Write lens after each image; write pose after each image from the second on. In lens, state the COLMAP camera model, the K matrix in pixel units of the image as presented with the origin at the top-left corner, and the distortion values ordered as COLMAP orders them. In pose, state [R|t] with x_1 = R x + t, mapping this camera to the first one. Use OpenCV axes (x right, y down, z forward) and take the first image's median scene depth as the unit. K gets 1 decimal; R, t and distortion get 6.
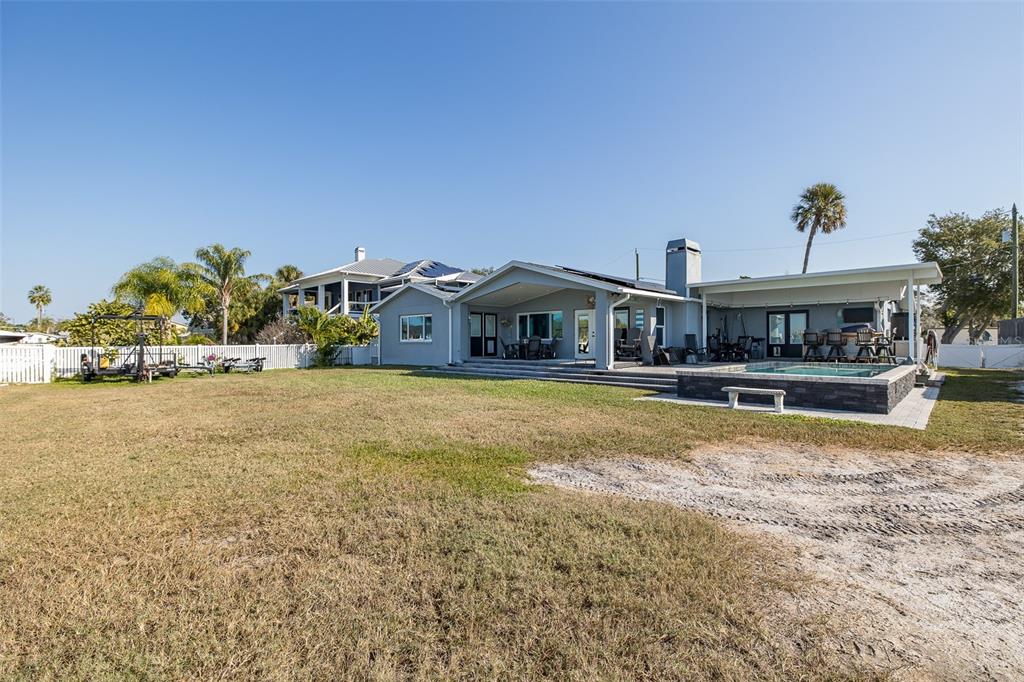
lens RADIAL K [[458.6, 0, 512.0], [0, 458.6, 337.4], [0, 0, 1]] dist [-0.002447, 0.000782]
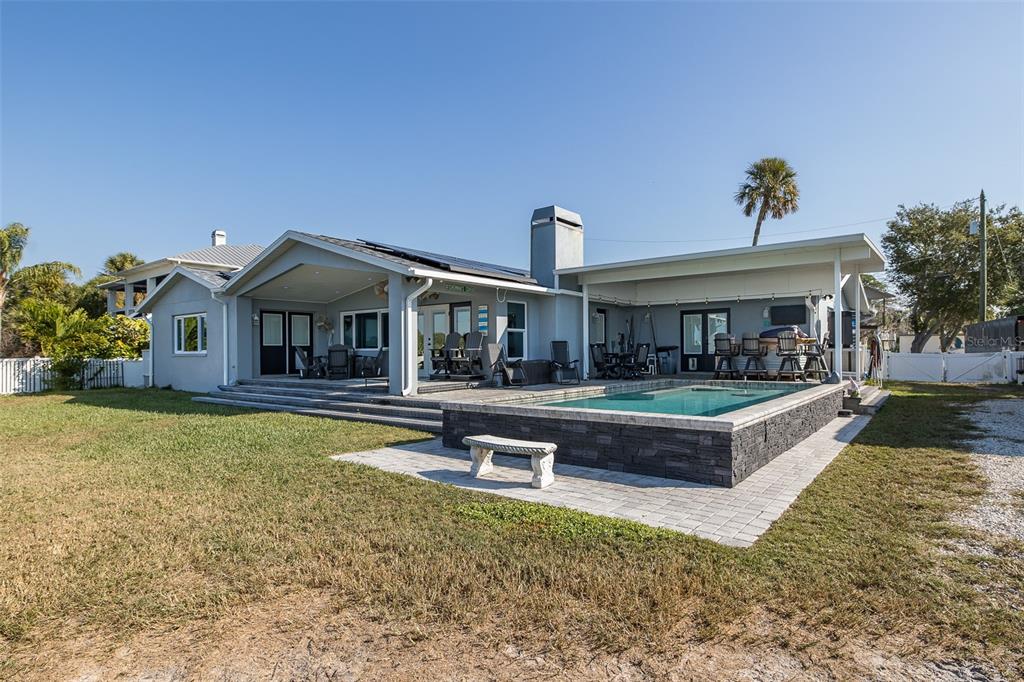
lens RADIAL K [[541.7, 0, 511.9], [0, 541.7, 349.5], [0, 0, 1]] dist [-0.003324, -0.000884]
pose [[0.993986, -0.004511, 0.109411, 0.193983], [0.003988, 0.999980, 0.005005, 0.001199], [-0.109431, -0.004539, 0.993984, 0.156675]]
